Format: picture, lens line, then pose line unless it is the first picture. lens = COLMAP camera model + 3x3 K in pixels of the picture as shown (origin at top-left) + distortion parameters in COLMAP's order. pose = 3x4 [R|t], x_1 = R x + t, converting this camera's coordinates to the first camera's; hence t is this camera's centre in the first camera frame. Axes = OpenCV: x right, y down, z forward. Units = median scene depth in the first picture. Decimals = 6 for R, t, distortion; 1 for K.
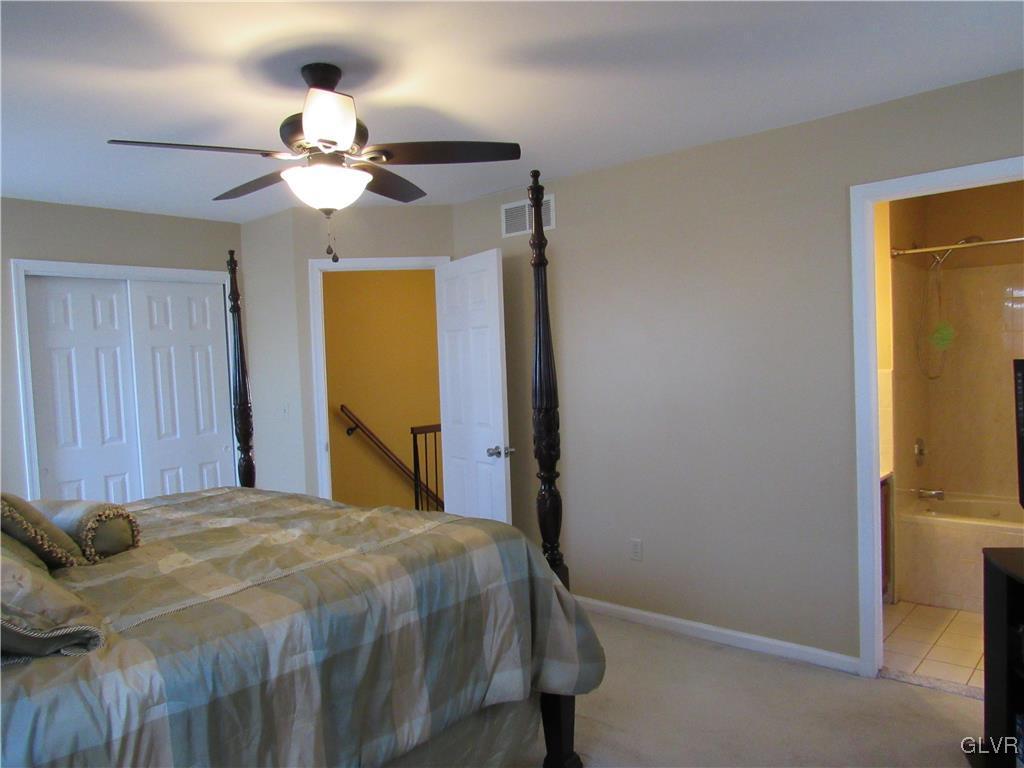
lens RADIAL K [[730.1, 0, 517.1], [0, 730.1, 385.7], [0, 0, 1]] dist [-0.024530, 0.006872]
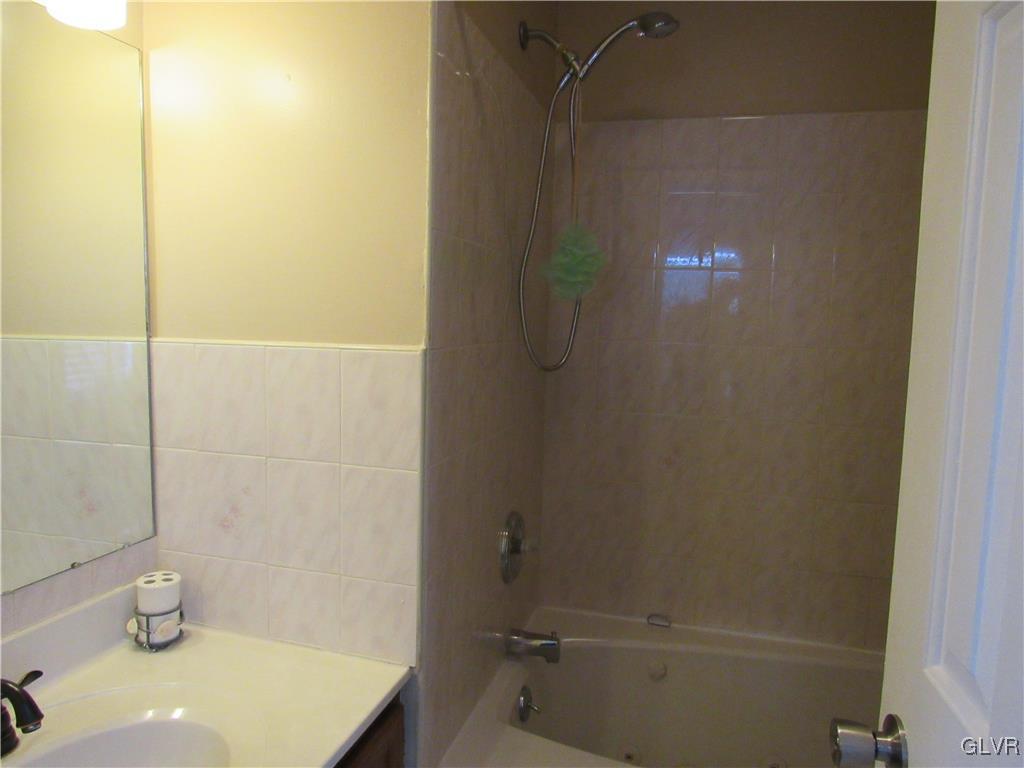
lens RADIAL K [[730.1, 0, 510.2], [0, 730.1, 383.0], [0, 0, 1]] dist [-0.024530, 0.006872]
pose [[0.905594, 0.018897, 0.423725, 0.377689], [-0.044966, 0.997654, 0.051611, -0.022309], [-0.421755, -0.065792, 0.904320, 0.633422]]
